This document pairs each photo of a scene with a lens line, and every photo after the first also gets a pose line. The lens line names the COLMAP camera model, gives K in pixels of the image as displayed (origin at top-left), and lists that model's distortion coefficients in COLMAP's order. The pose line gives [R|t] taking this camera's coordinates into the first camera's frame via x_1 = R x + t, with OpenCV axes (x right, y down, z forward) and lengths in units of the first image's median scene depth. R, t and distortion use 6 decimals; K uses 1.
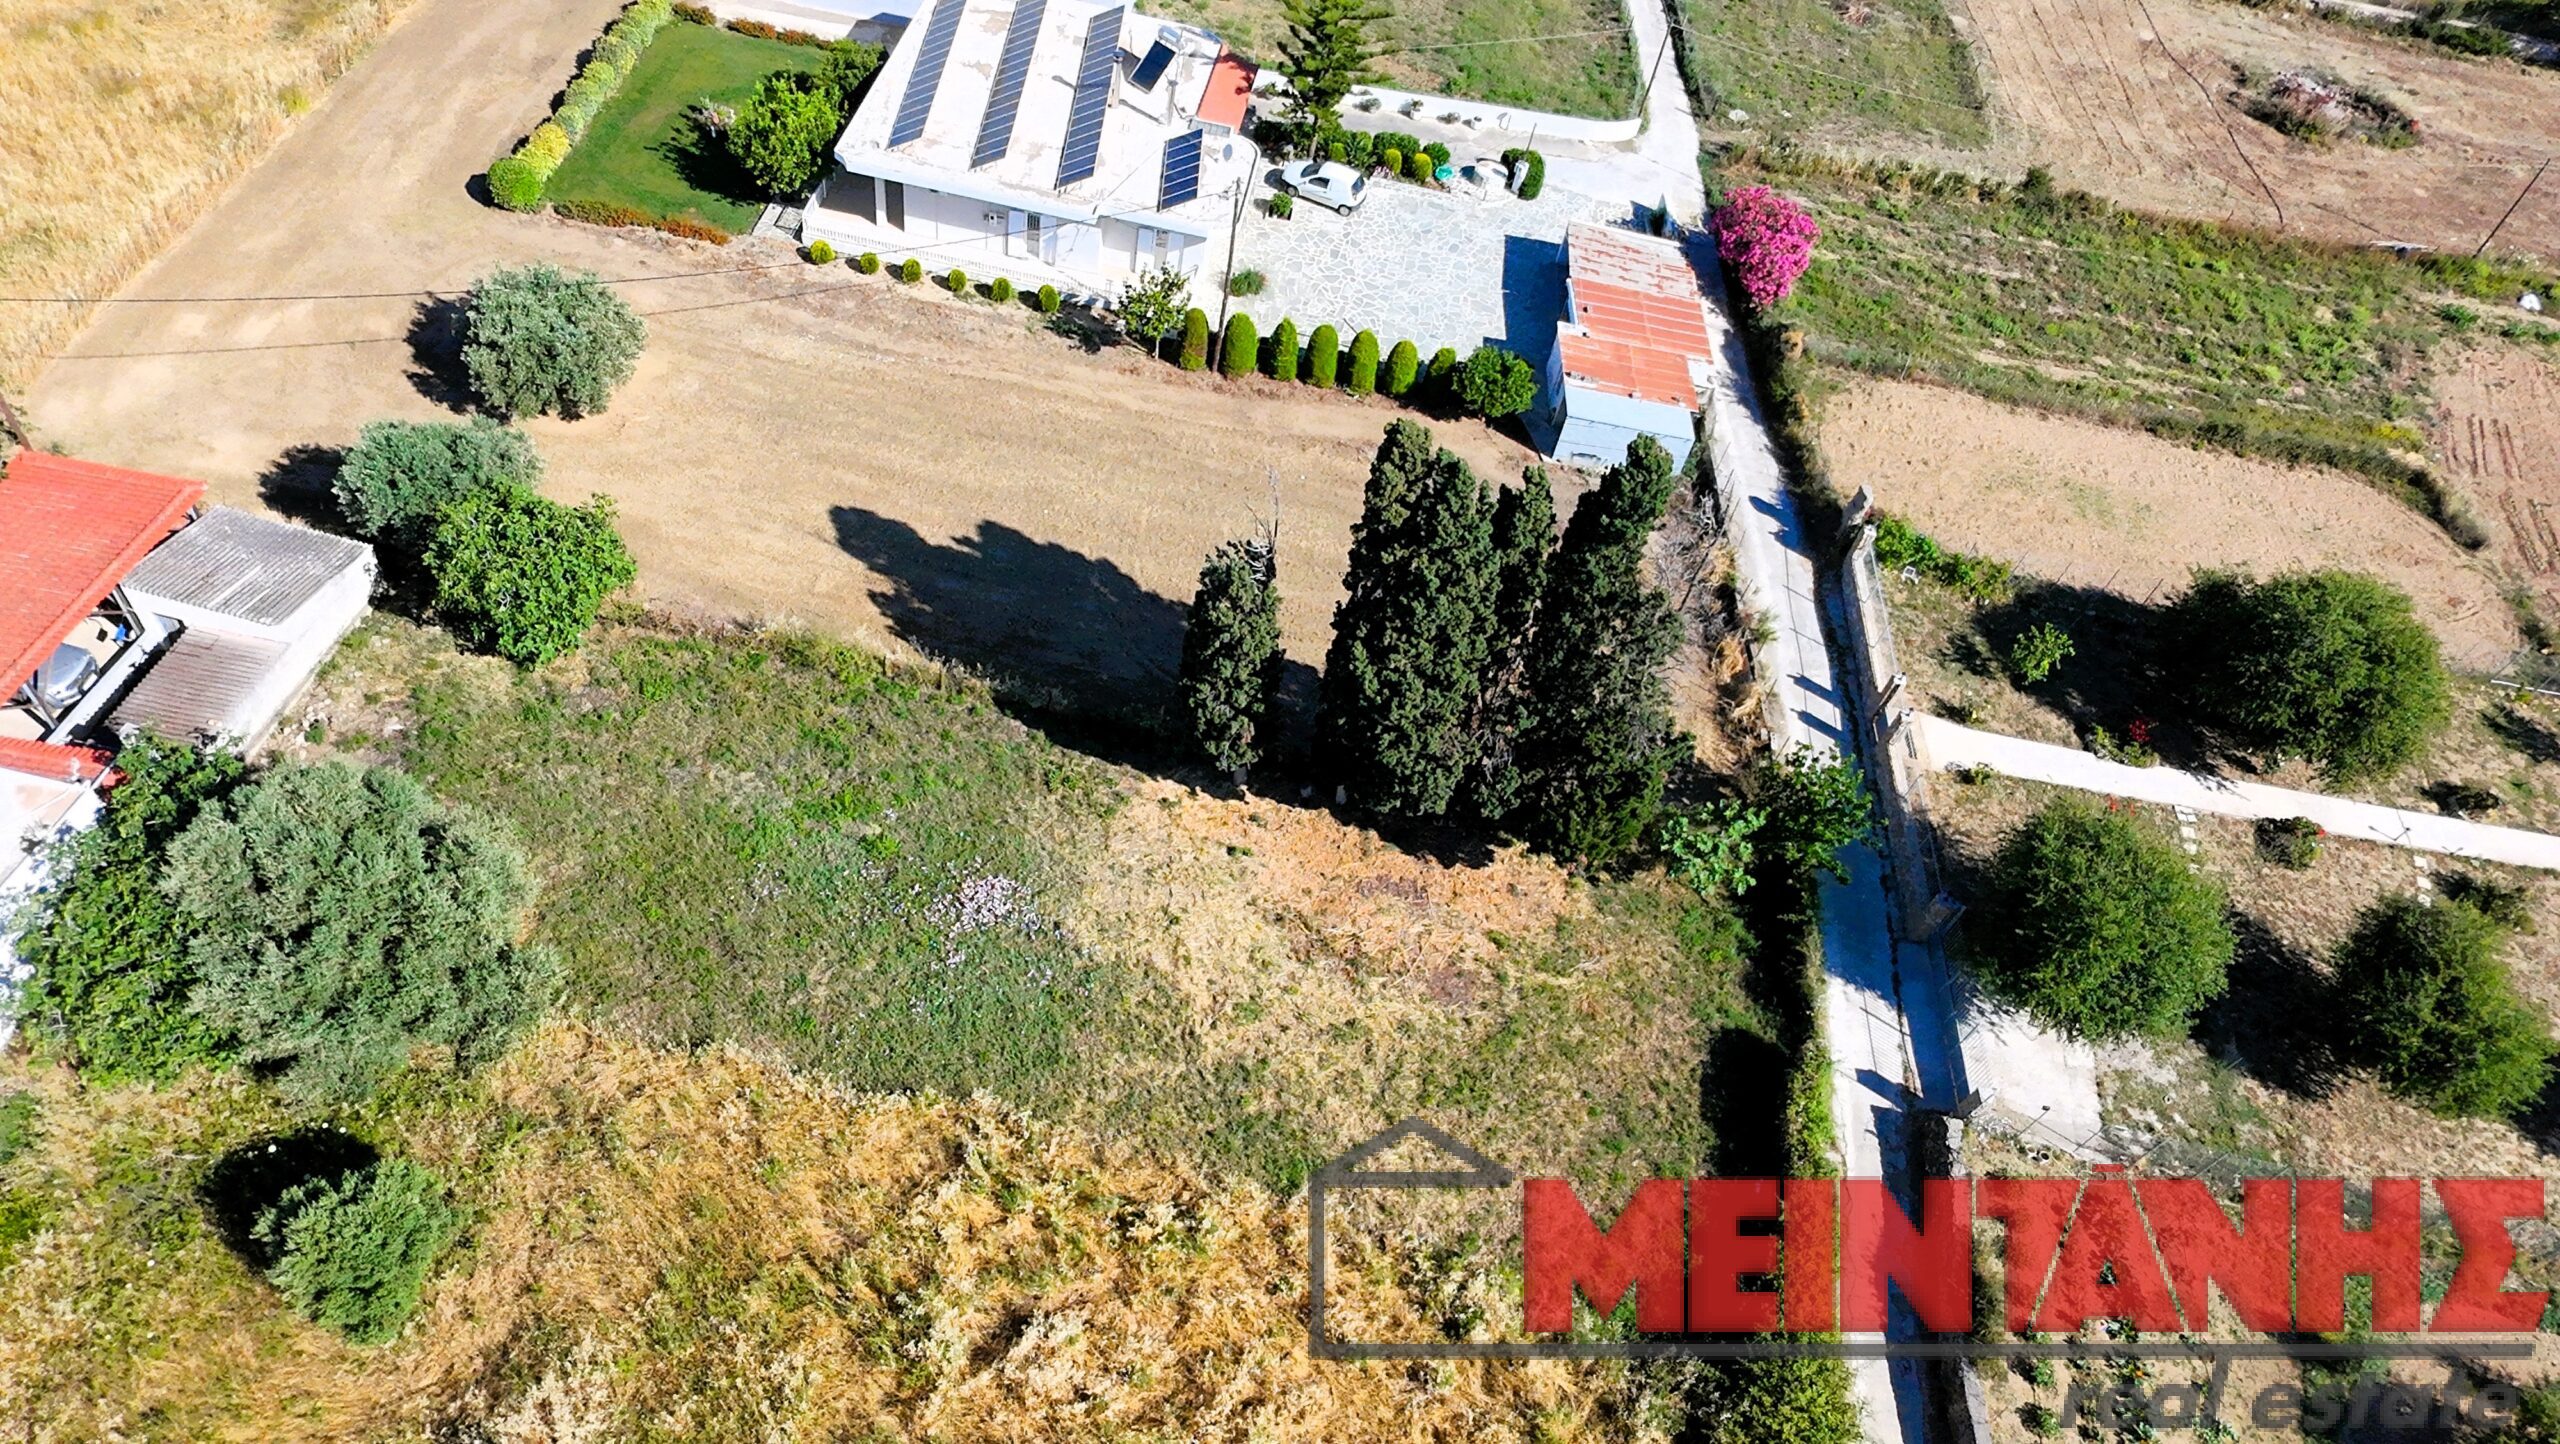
lens RADIAL K [[1641.4, 0, 1301.8], [0, 1641.4, 717.3], [0, 0, 1]] dist [0.002807, 0.003675]
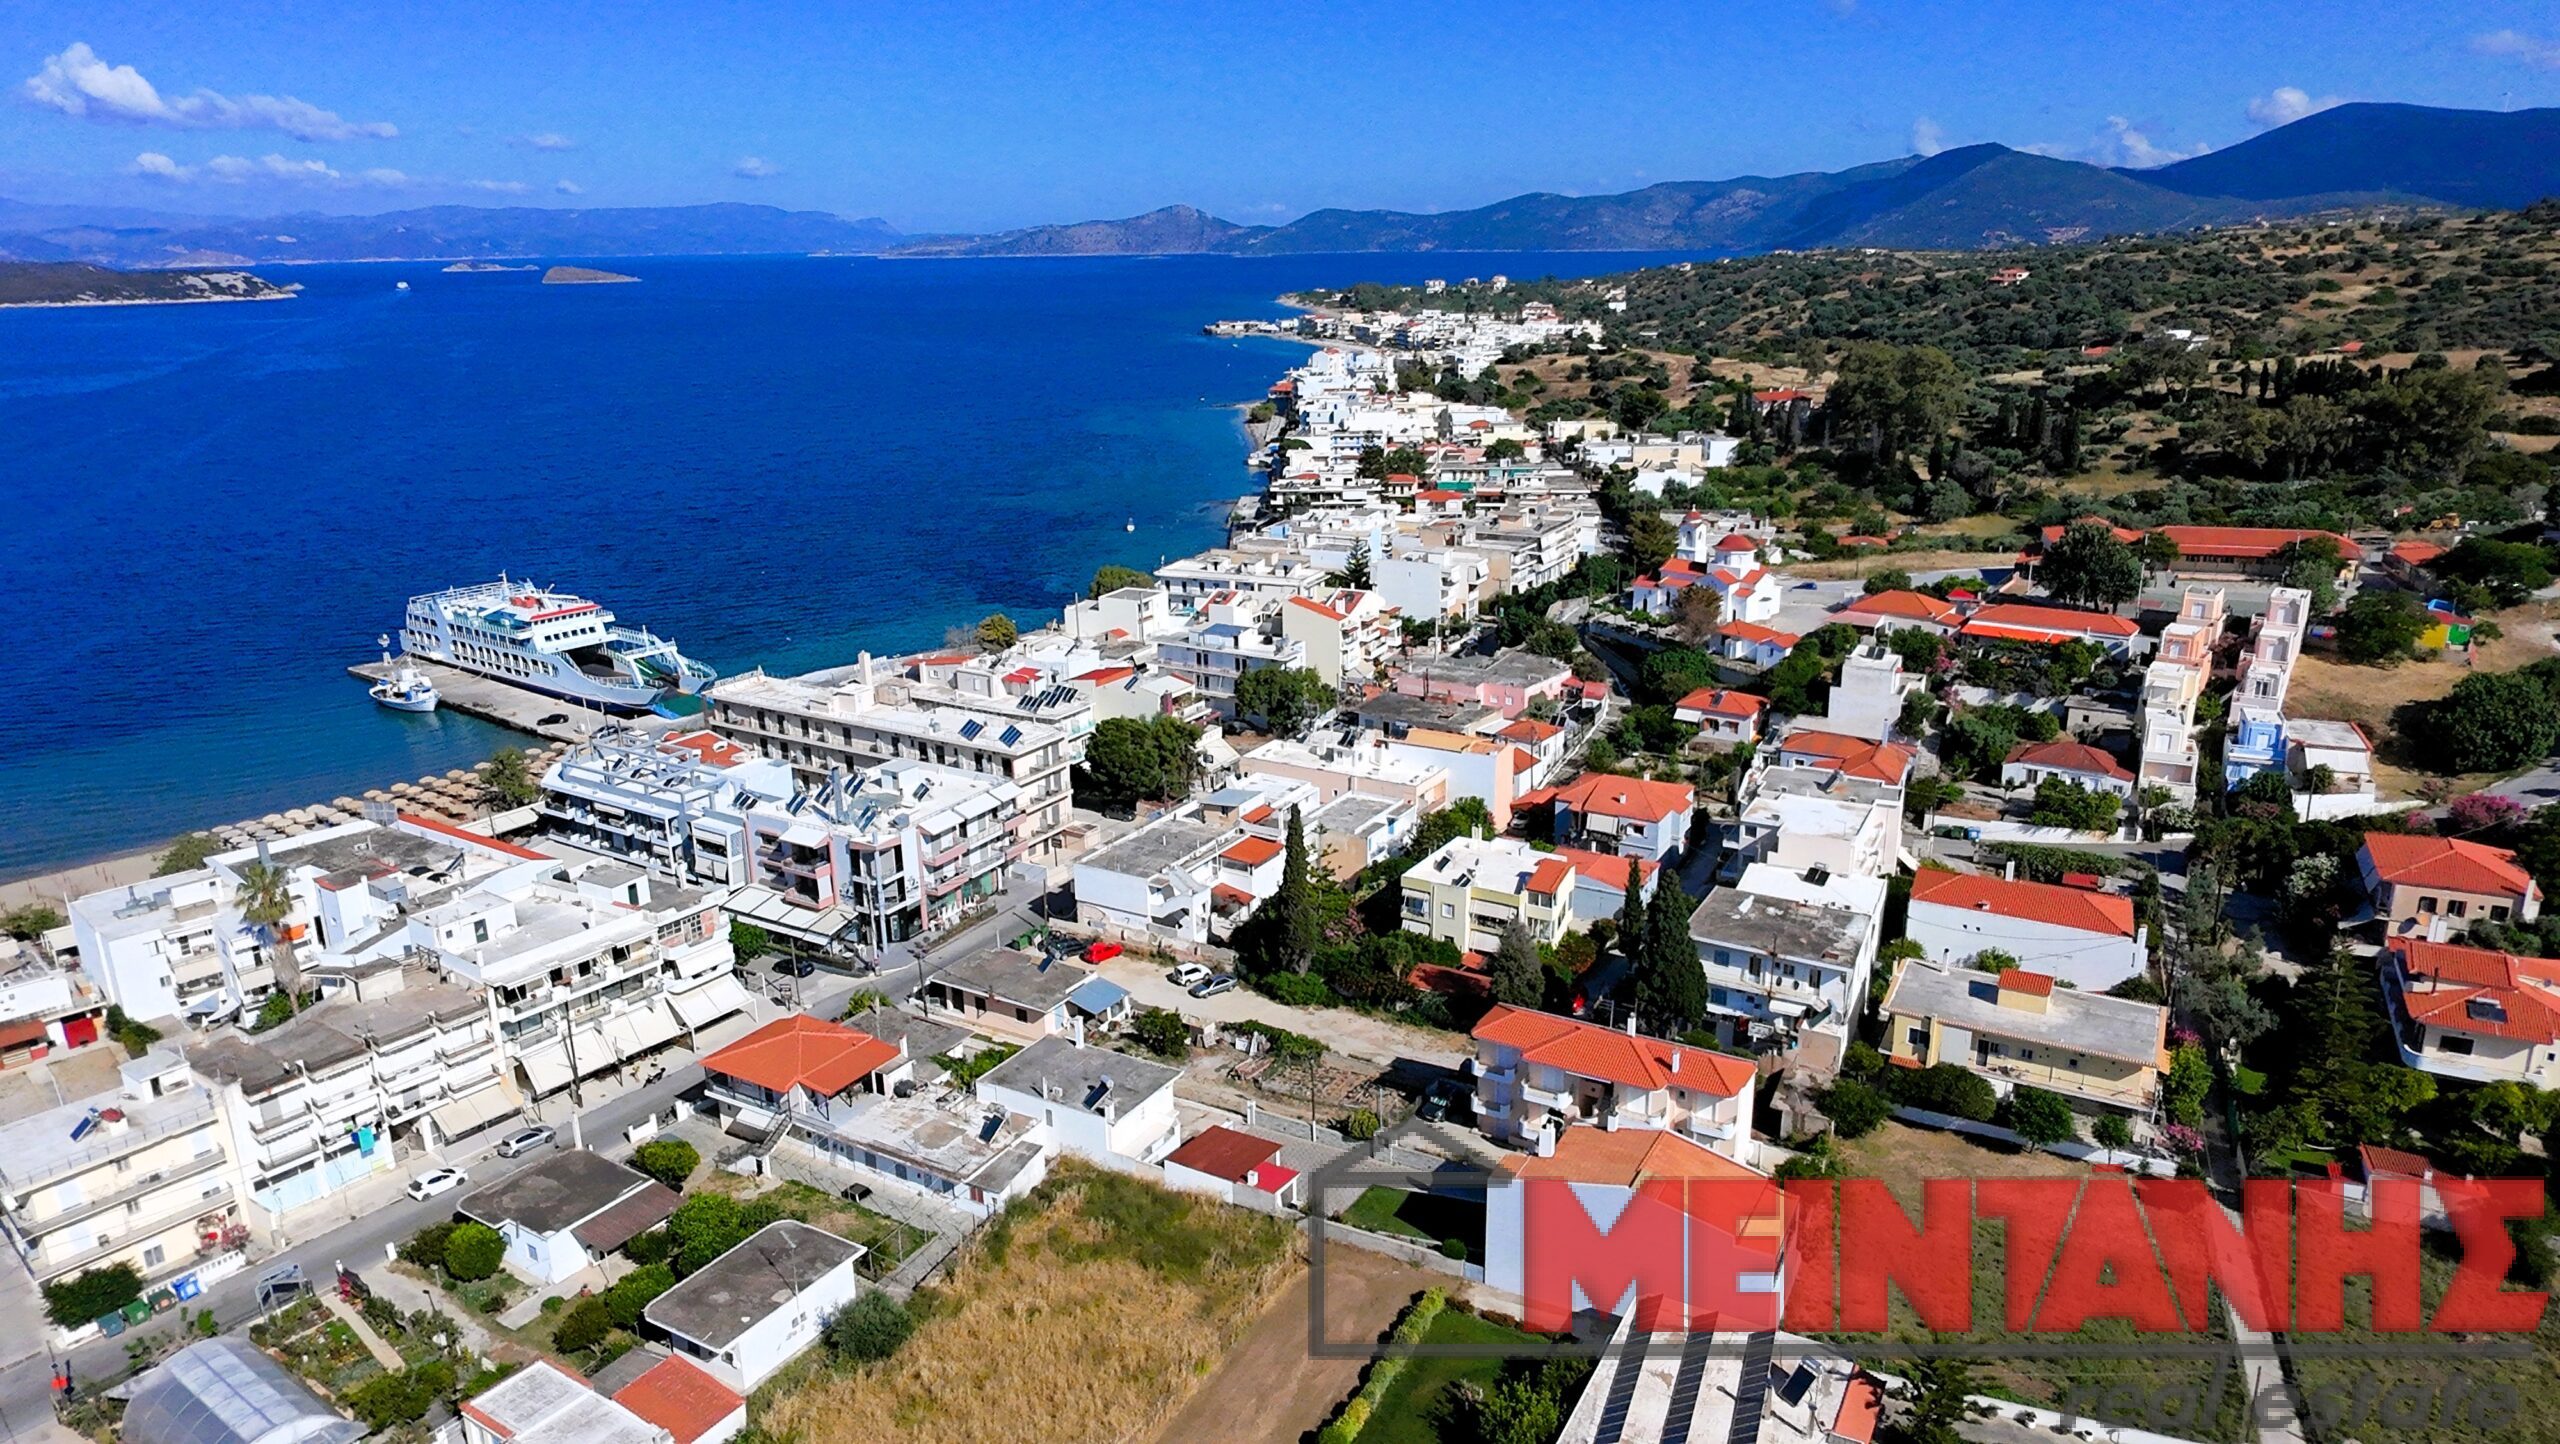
lens RADIAL K [[1638.4, 0, 1296.0], [0, 1638.4, 742.0], [0, 0, 1]] dist [0.012411, -0.004815]
pose [[0.926886, -0.058565, -0.370745, 0.073527], [-0.162654, 0.827515, -0.537366, -0.075044], [0.338268, 0.558381, 0.757486, -0.561025]]
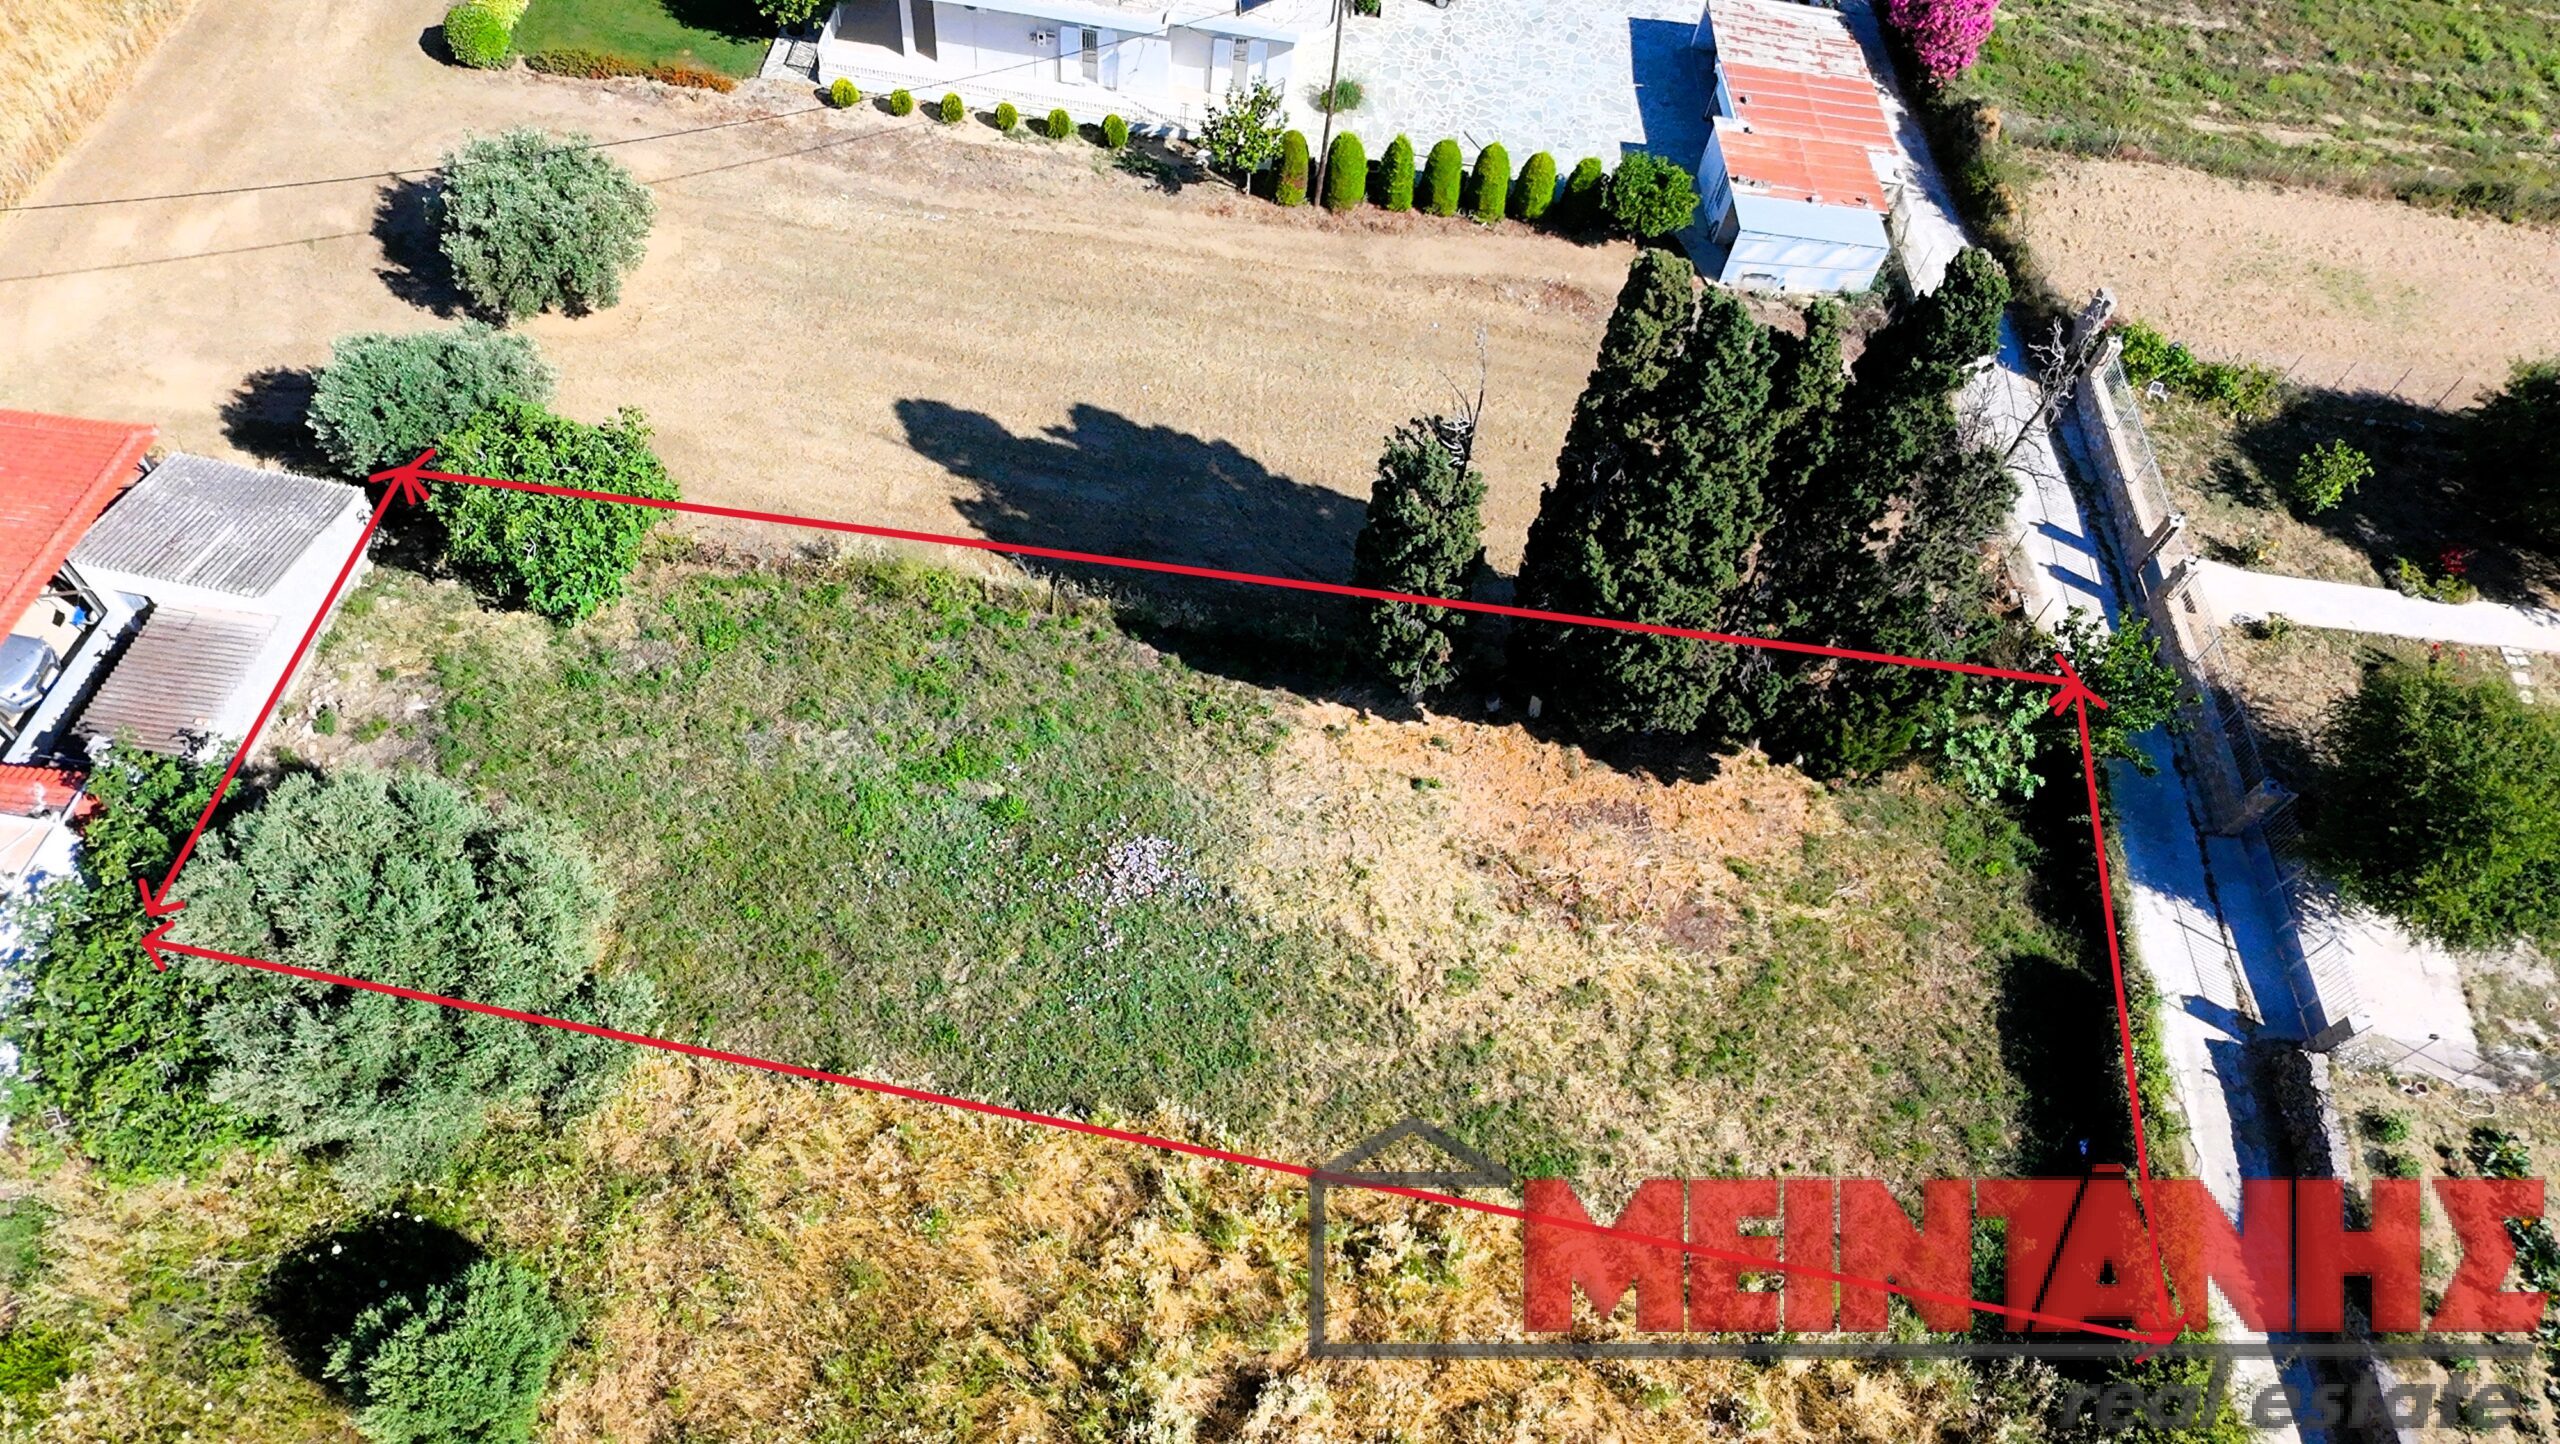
lens RADIAL K [[1629.7, 0, 1295.6], [0, 1629.7, 725.7], [0, 0, 1]] dist [0.006858, -0.003132]
pose [[0.997715, -0.066498, -0.011930, -0.093534], [0.067375, 0.992397, 0.103004, -0.039400], [0.004989, -0.103572, 0.994609, 0.168897]]
